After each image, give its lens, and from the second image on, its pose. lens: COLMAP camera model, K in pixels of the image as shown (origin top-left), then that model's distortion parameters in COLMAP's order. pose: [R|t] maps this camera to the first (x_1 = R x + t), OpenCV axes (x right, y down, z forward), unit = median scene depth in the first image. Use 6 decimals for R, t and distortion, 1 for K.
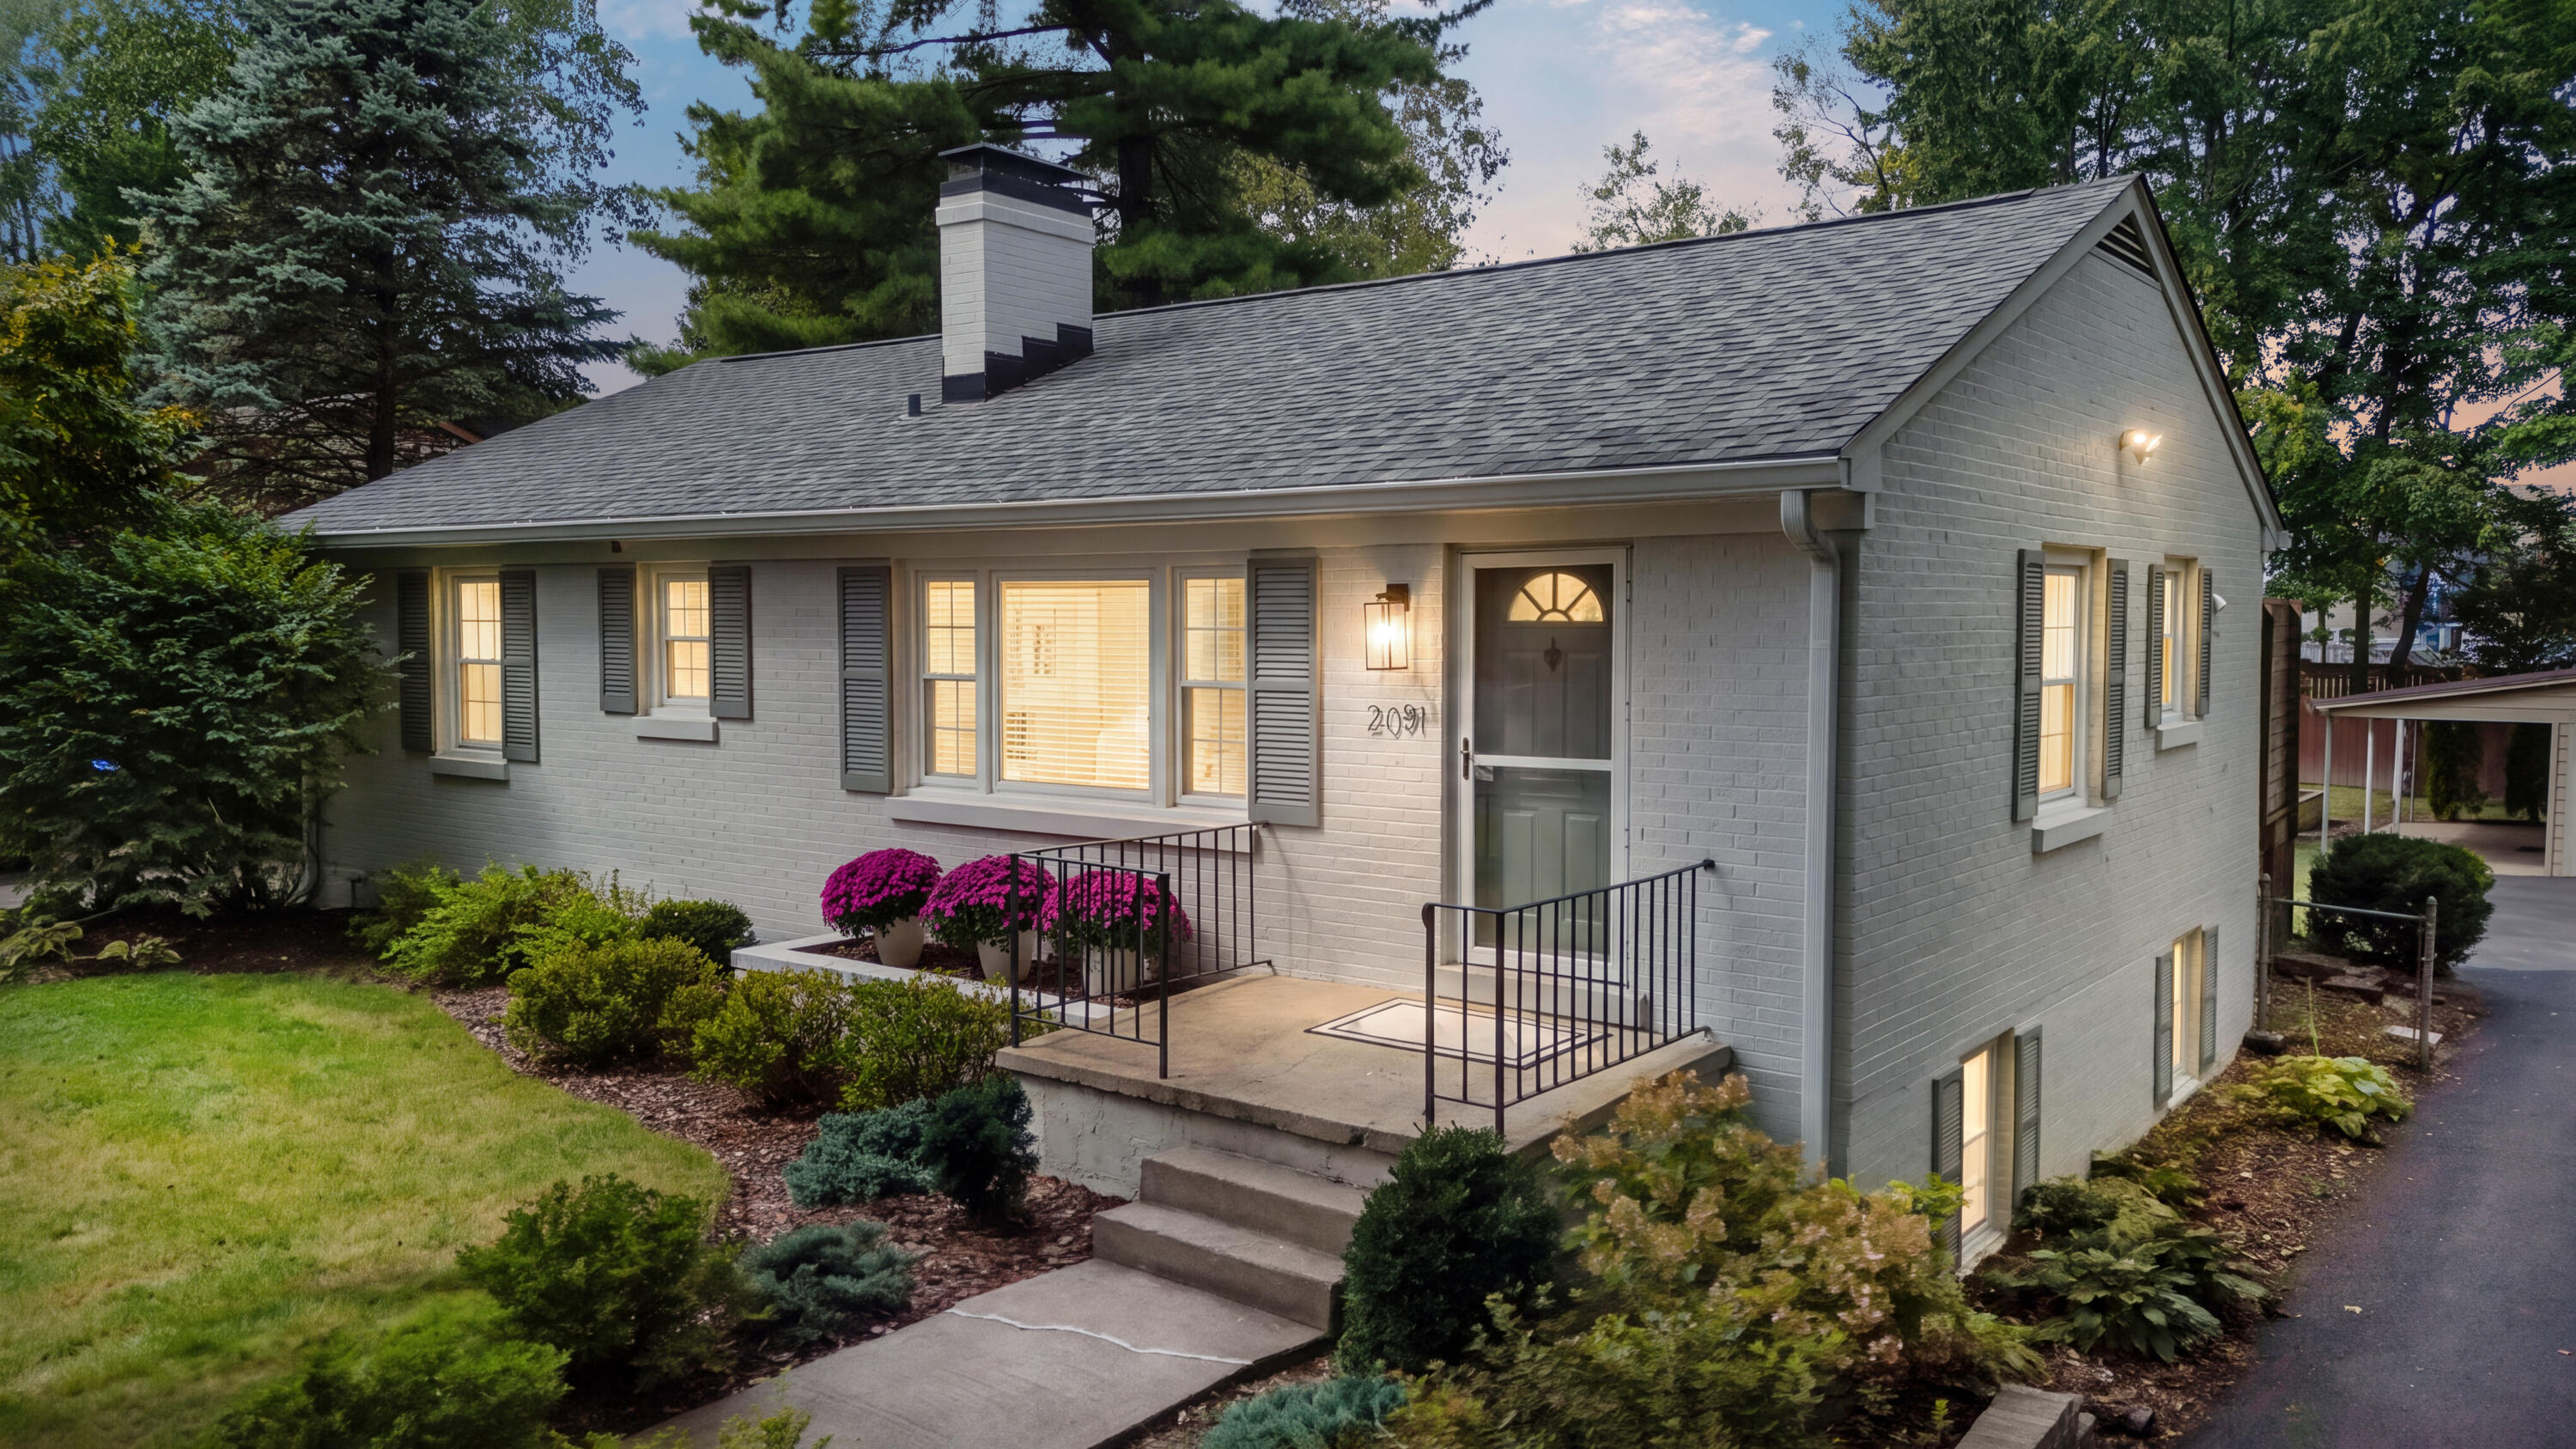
lens RADIAL K [[1872.4, 0, 1286.8], [0, 1872.4, 714.8], [0, 0, 1]] dist [0.051736, -0.002817]
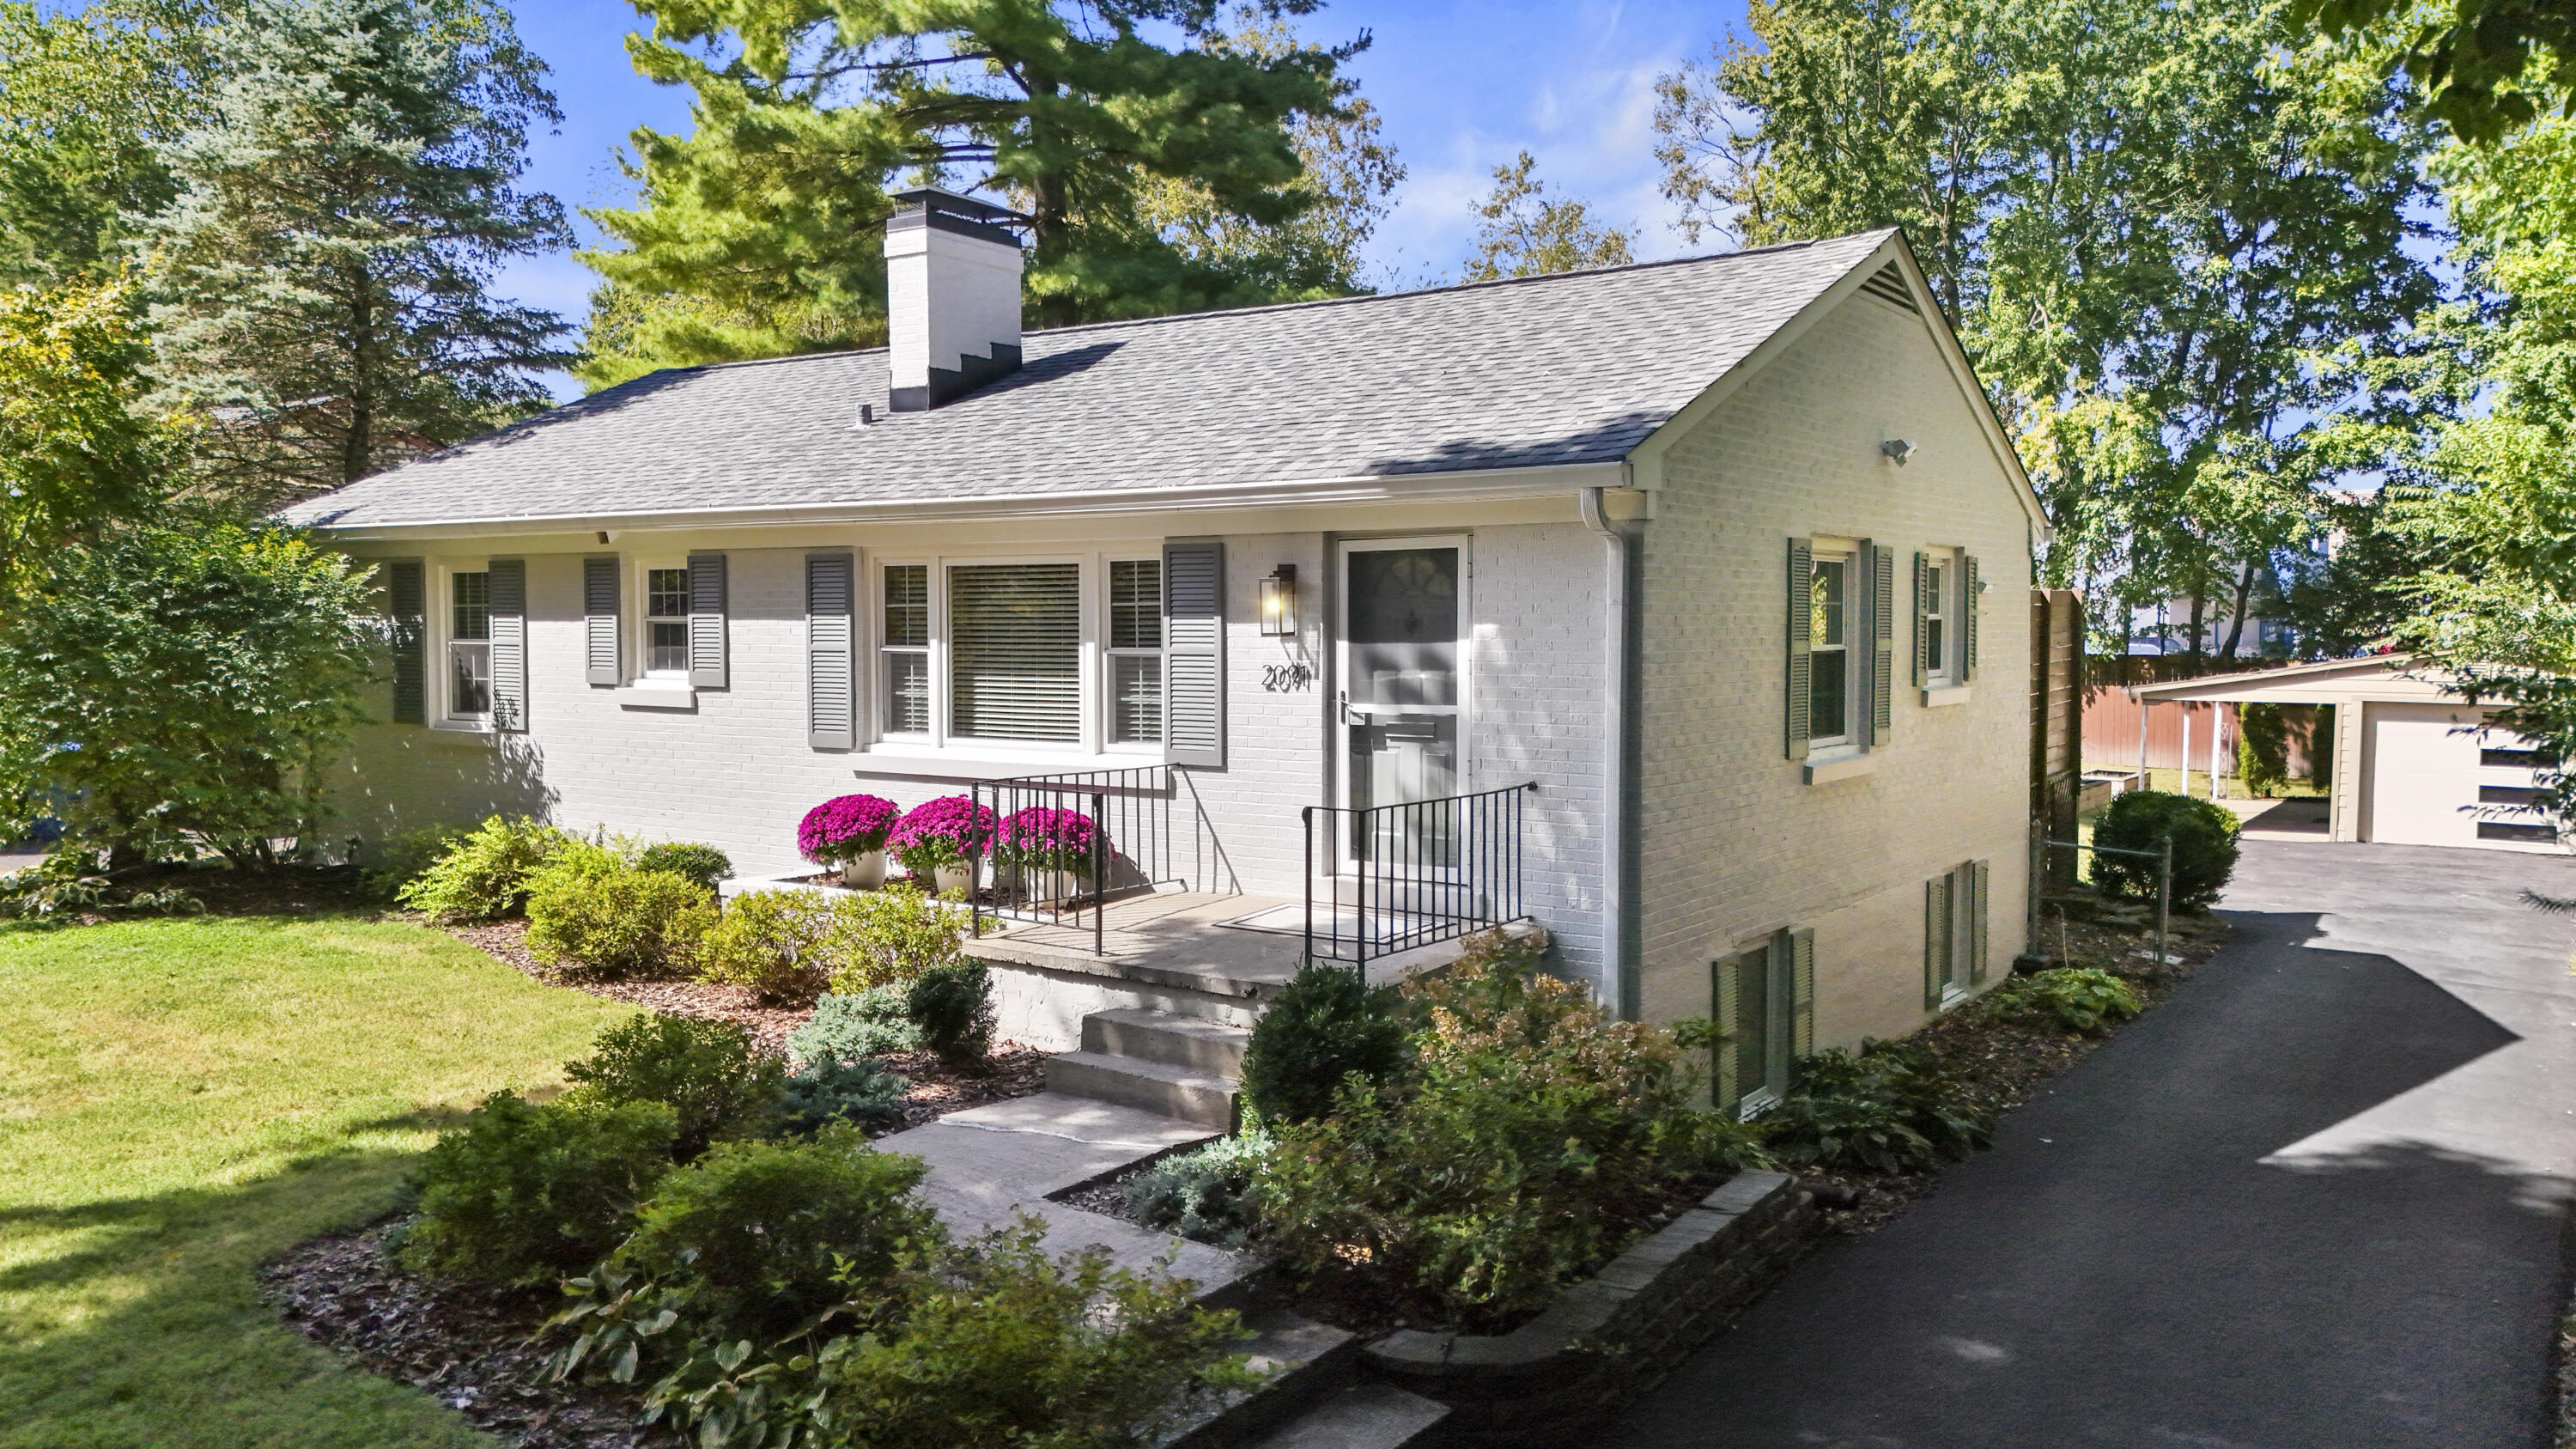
lens RADIAL K [[1872.4, 0, 1283.6], [0, 1872.4, 722.3], [0, 0, 1]] dist [0.051736, -0.002817]
pose [[0.998833, -0.004718, 0.048067, -0.000926], [0.004639, 0.999988, 0.001757, 0.020695], [-0.048074, -0.001532, 0.998843, -0.147218]]
